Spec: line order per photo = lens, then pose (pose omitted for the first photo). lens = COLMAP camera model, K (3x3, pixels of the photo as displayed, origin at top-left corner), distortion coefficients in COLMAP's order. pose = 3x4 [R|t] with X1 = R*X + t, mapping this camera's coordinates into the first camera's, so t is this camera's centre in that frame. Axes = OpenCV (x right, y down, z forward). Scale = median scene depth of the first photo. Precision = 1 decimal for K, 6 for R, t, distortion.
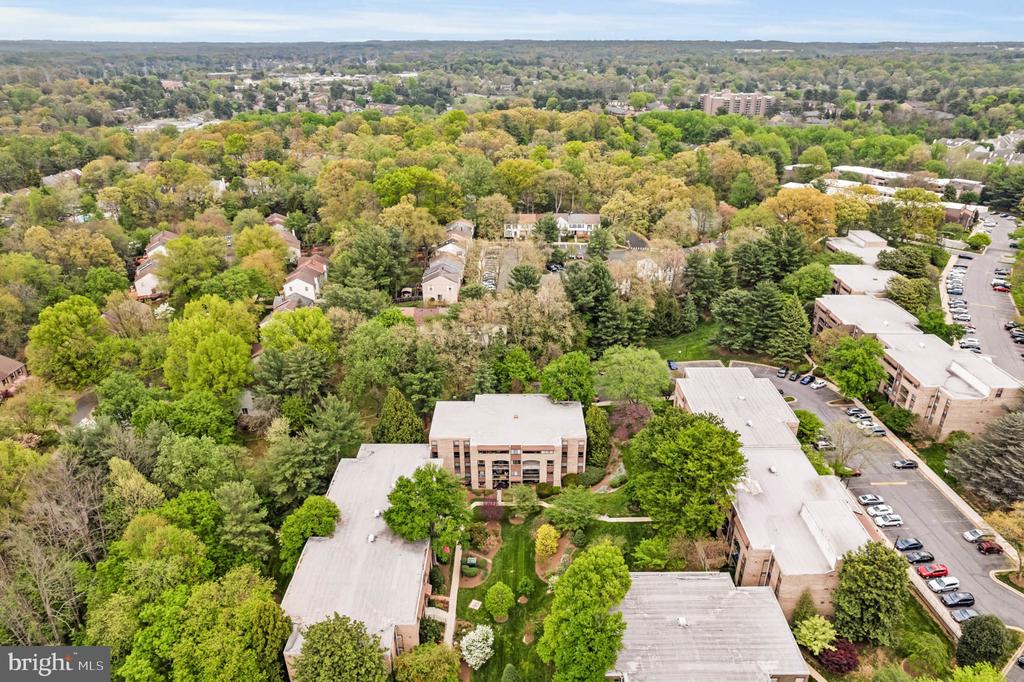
lens RADIAL K [[636.1, 0, 513.3], [0, 636.1, 342.6], [0, 0, 1]] dist [0.000563, 0.001751]
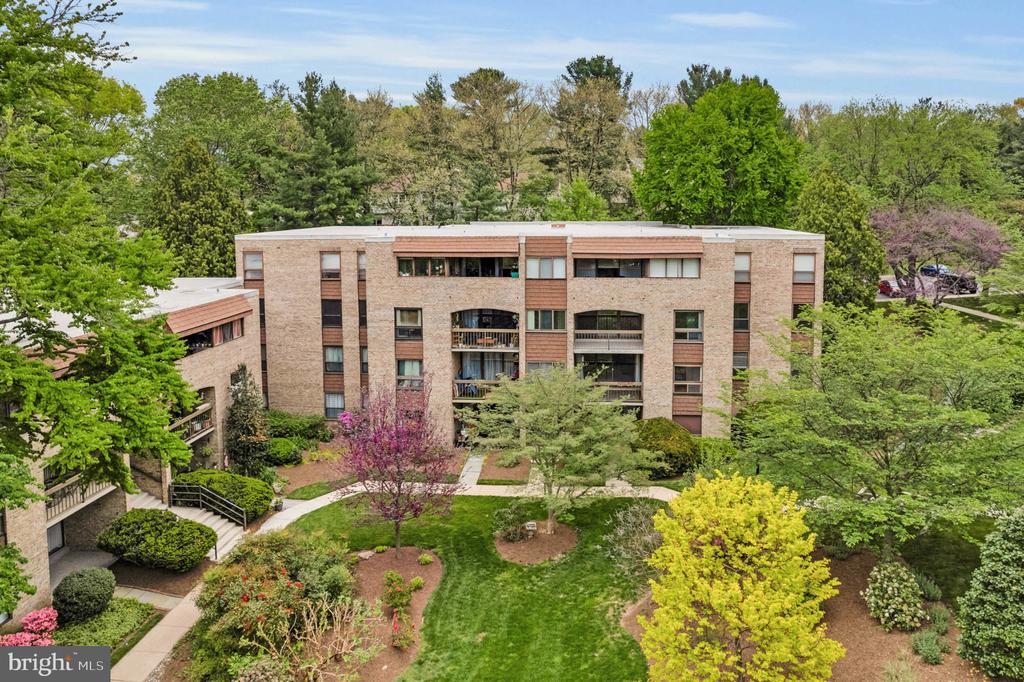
lens RADIAL K [[679.1, 0, 549.2], [0, 679.1, 259.5], [0, 0, 1]] dist [-0.004607, 0.000008]
pose [[0.997687, 0.008891, -0.067398, 0.022598], [-0.031853, 0.936985, -0.347915, 0.255886], [0.060058, 0.349257, 0.935100, 0.738589]]
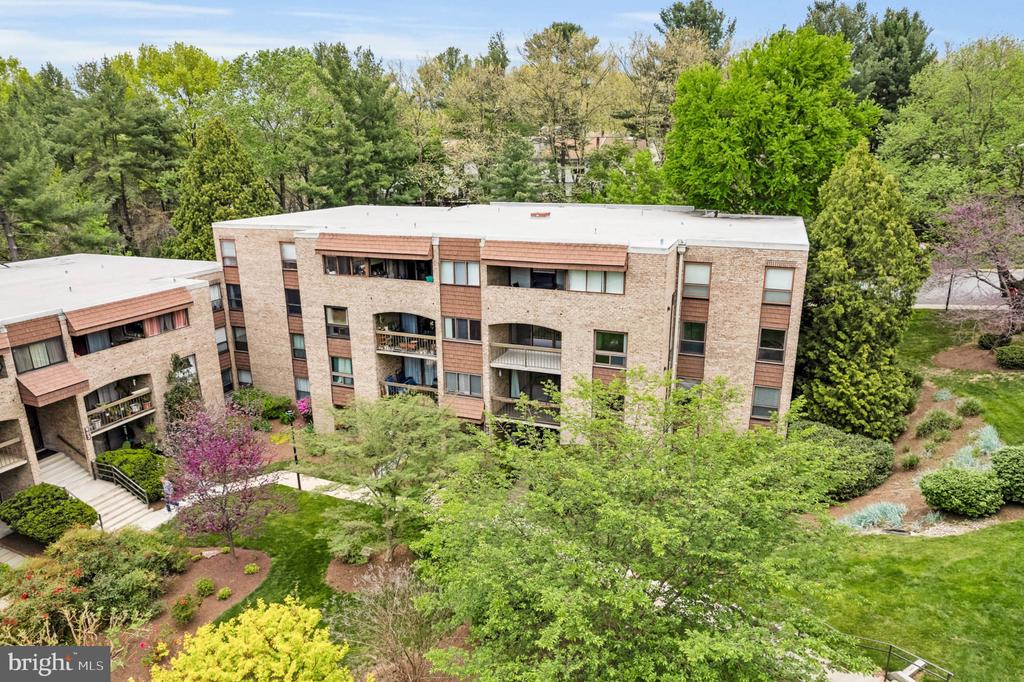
lens RADIAL K [[640.6, 0, 516.9], [0, 640.6, 365.1], [0, 0, 1]] dist [-0.007299, -0.000533]
pose [[0.934497, 0.110095, -0.338519, 0.101135], [-0.152734, 0.982997, -0.101931, 0.219717], [0.321541, 0.146958, 0.935422, 0.785000]]
